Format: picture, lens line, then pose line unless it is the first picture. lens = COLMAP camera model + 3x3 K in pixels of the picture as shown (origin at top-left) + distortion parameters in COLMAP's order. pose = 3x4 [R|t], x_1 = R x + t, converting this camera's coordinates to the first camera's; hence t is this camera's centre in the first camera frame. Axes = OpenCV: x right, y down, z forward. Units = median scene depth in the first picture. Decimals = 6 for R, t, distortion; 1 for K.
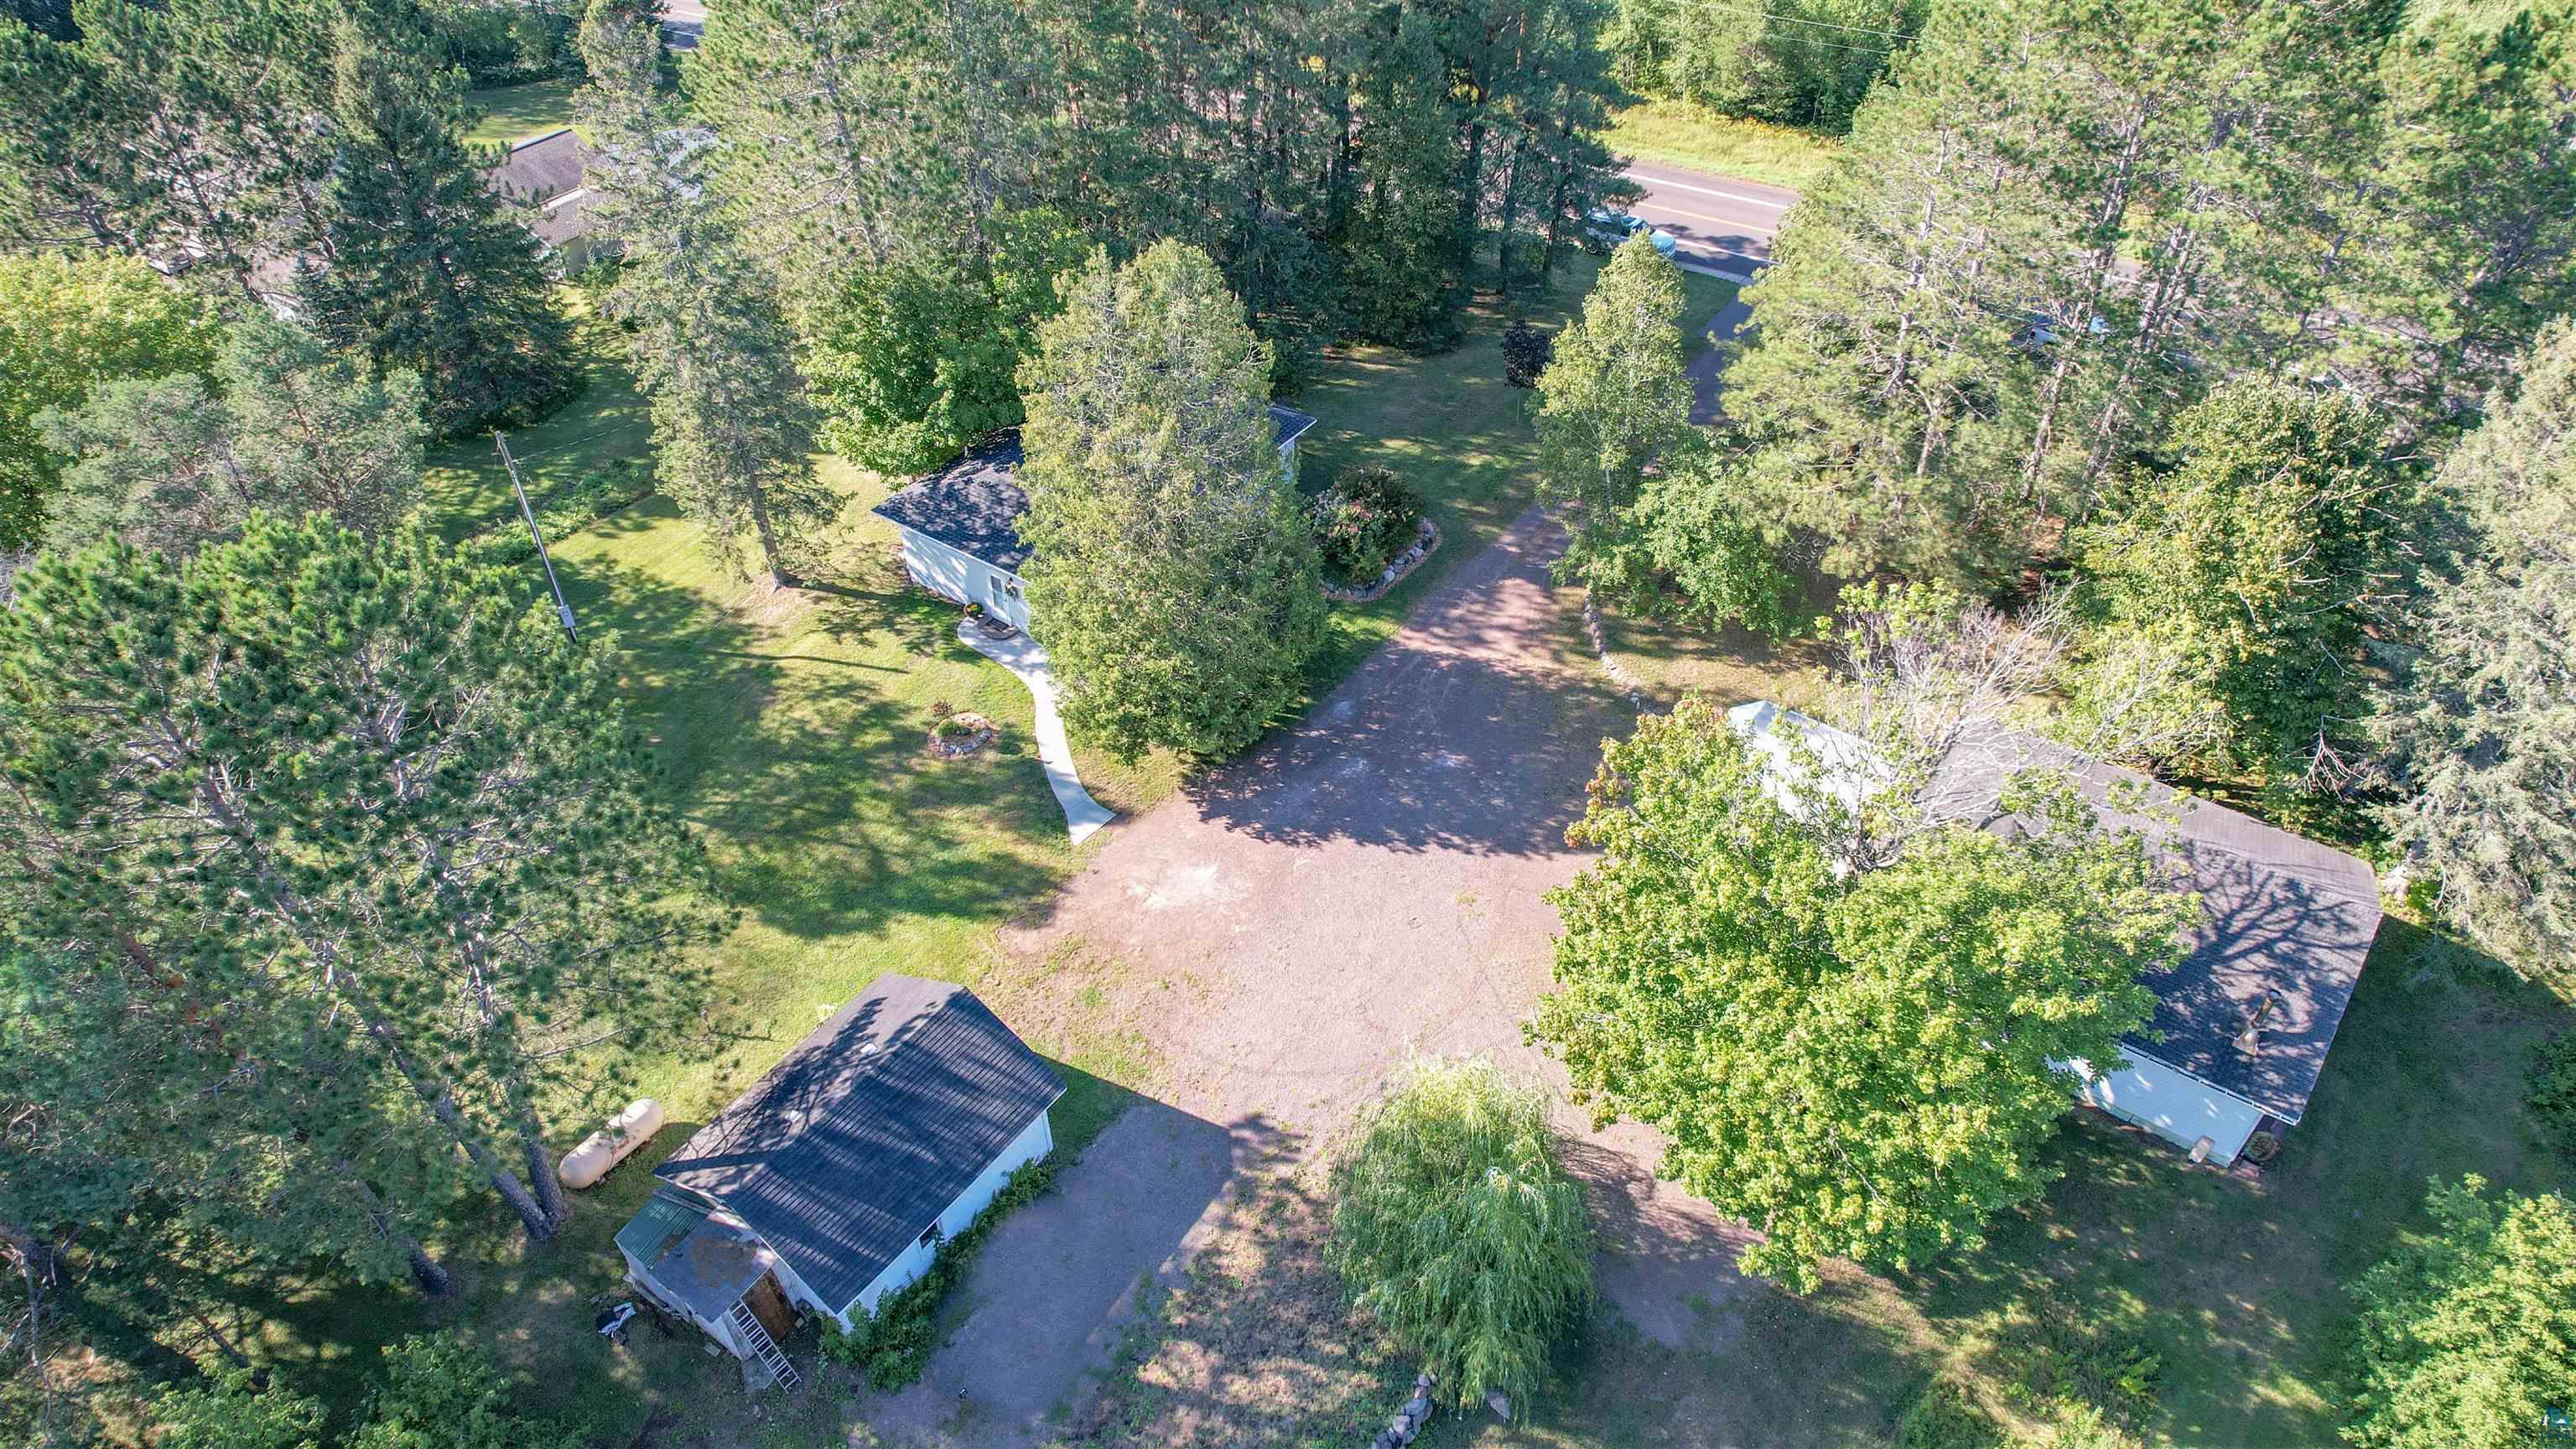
lens RADIAL K [[1708.3, 0, 1288.0], [0, 1708.3, 724.5], [0, 0, 1]] dist [-0.005122, -0.000289]
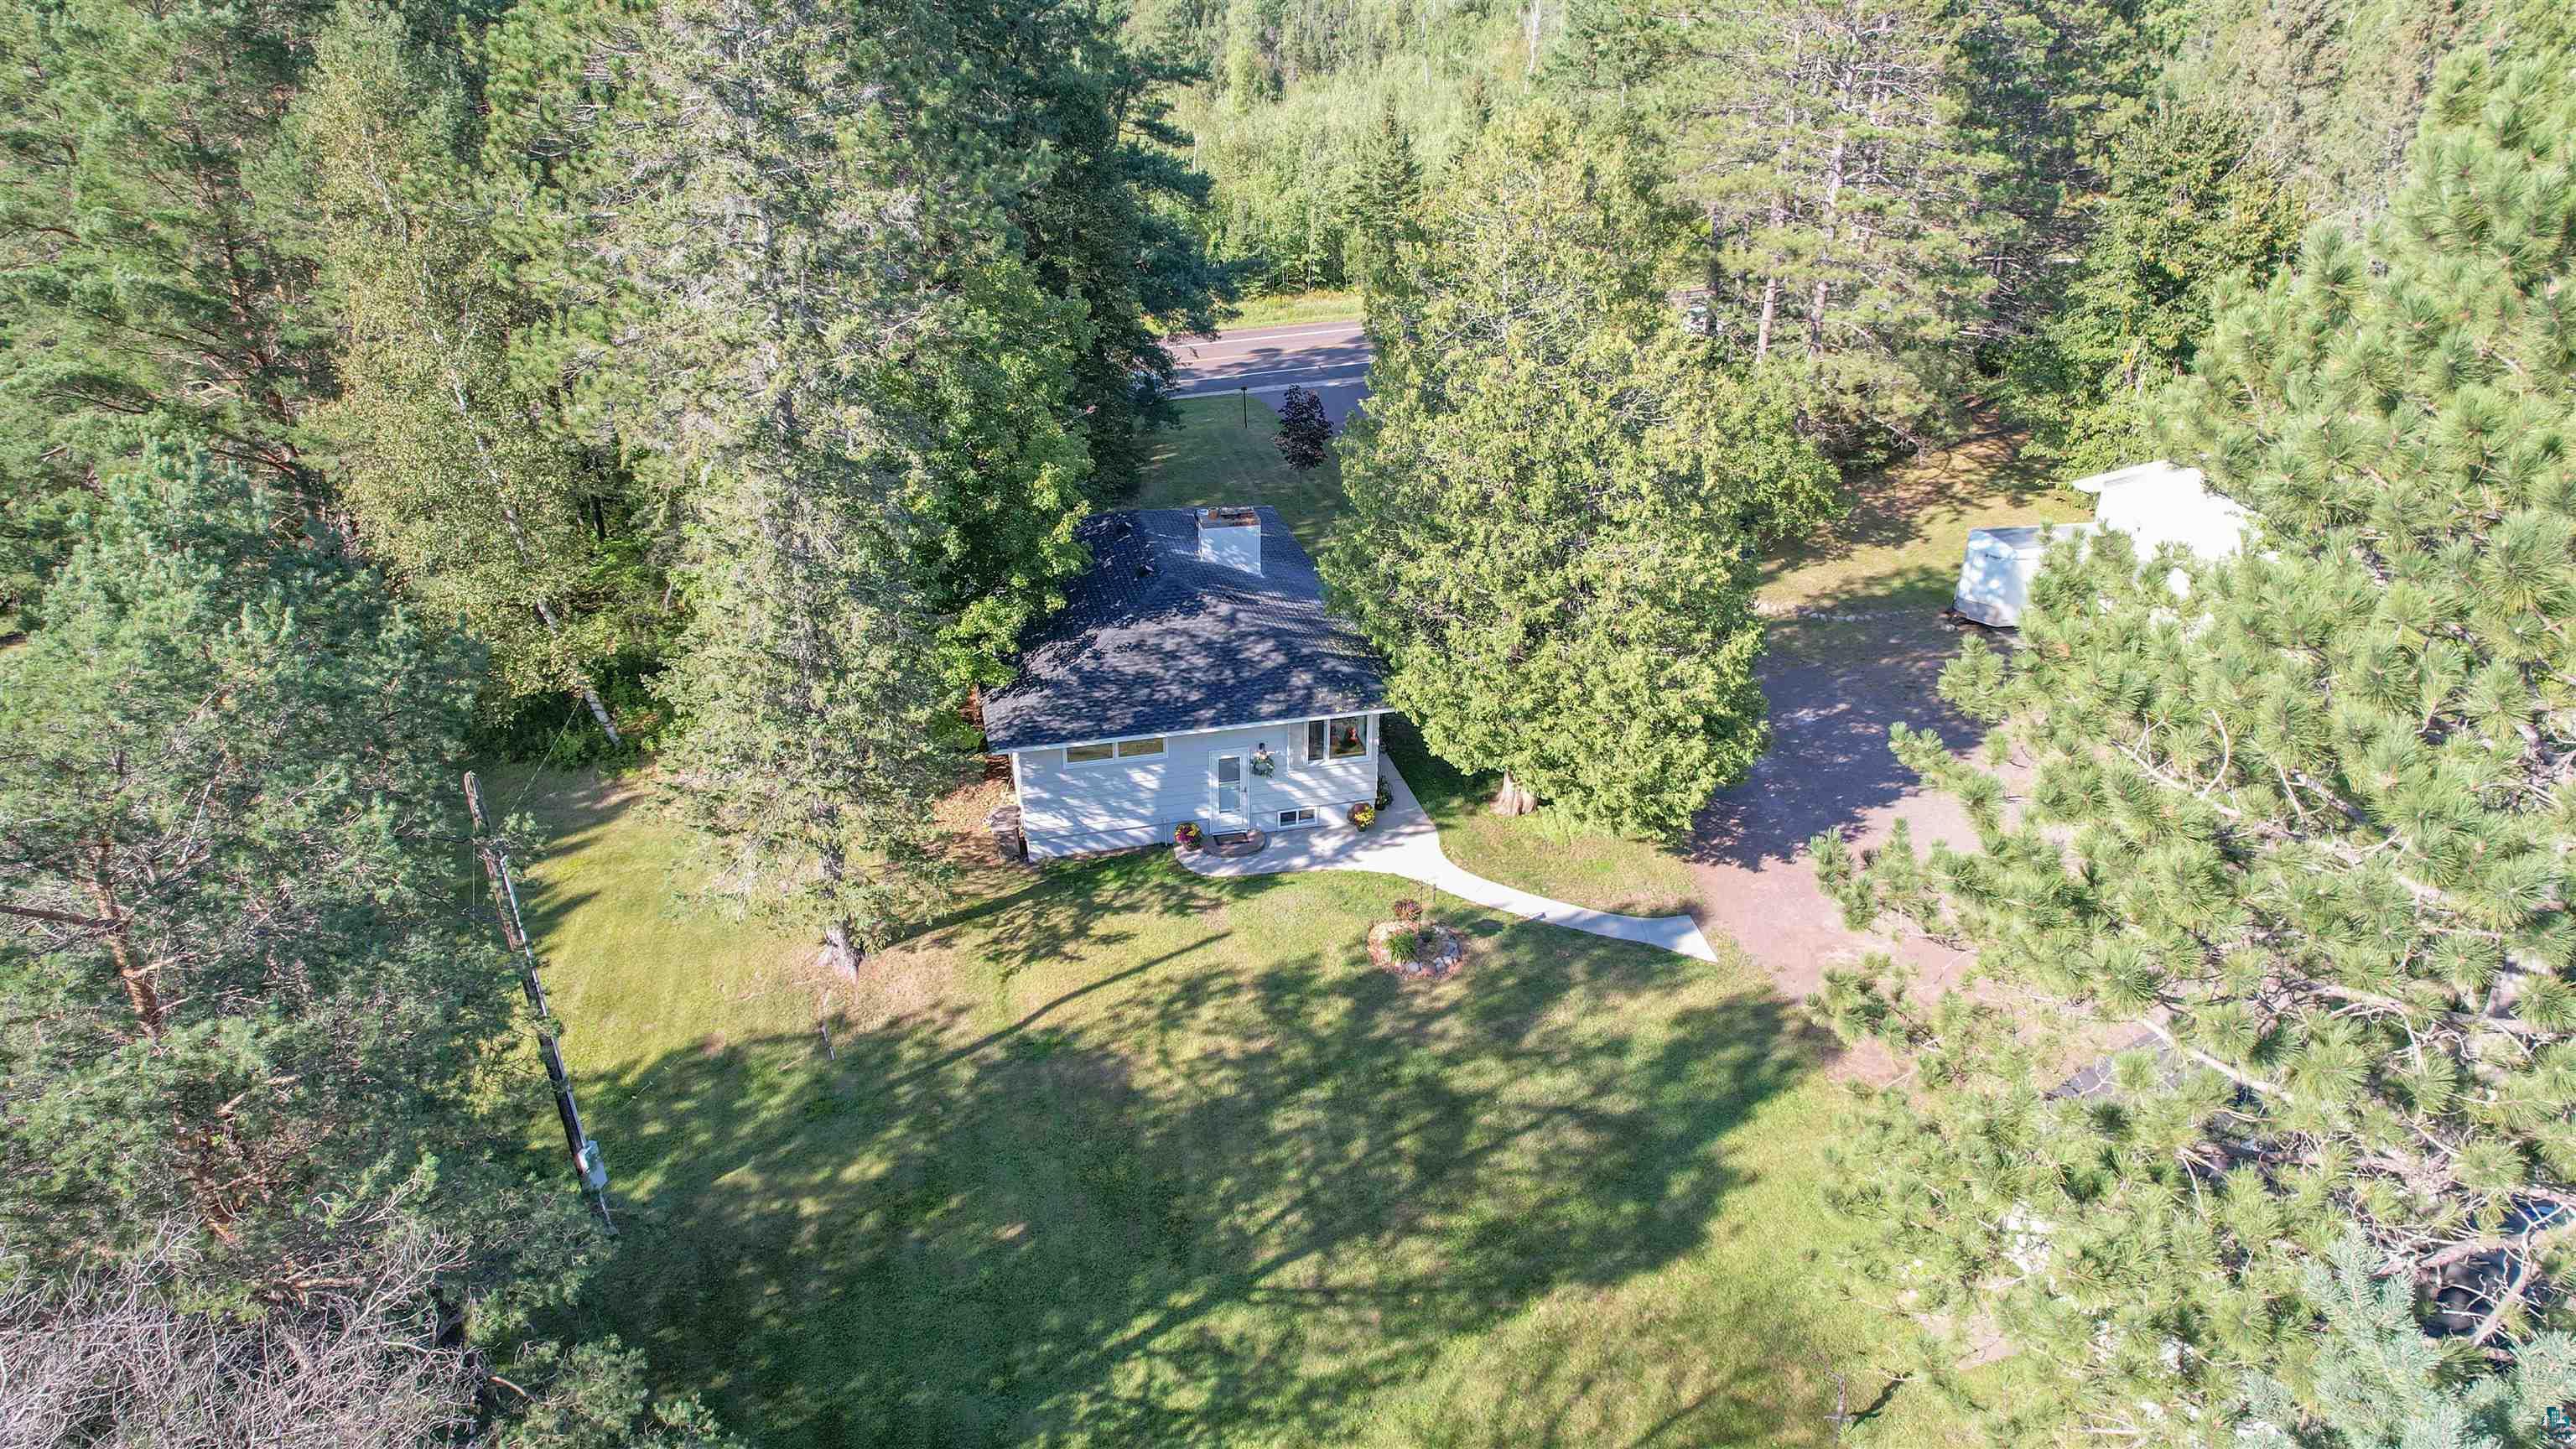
lens RADIAL K [[1632.6, 0, 1288.0], [0, 1632.6, 724.5], [0, 0, 1]] dist [-0.027249, -0.000888]
pose [[0.634580, -0.308203, 0.708744, -0.607029], [0.494593, 0.866616, -0.065983, -0.046936], [-0.593873, 0.392412, 0.702373, 0.567940]]
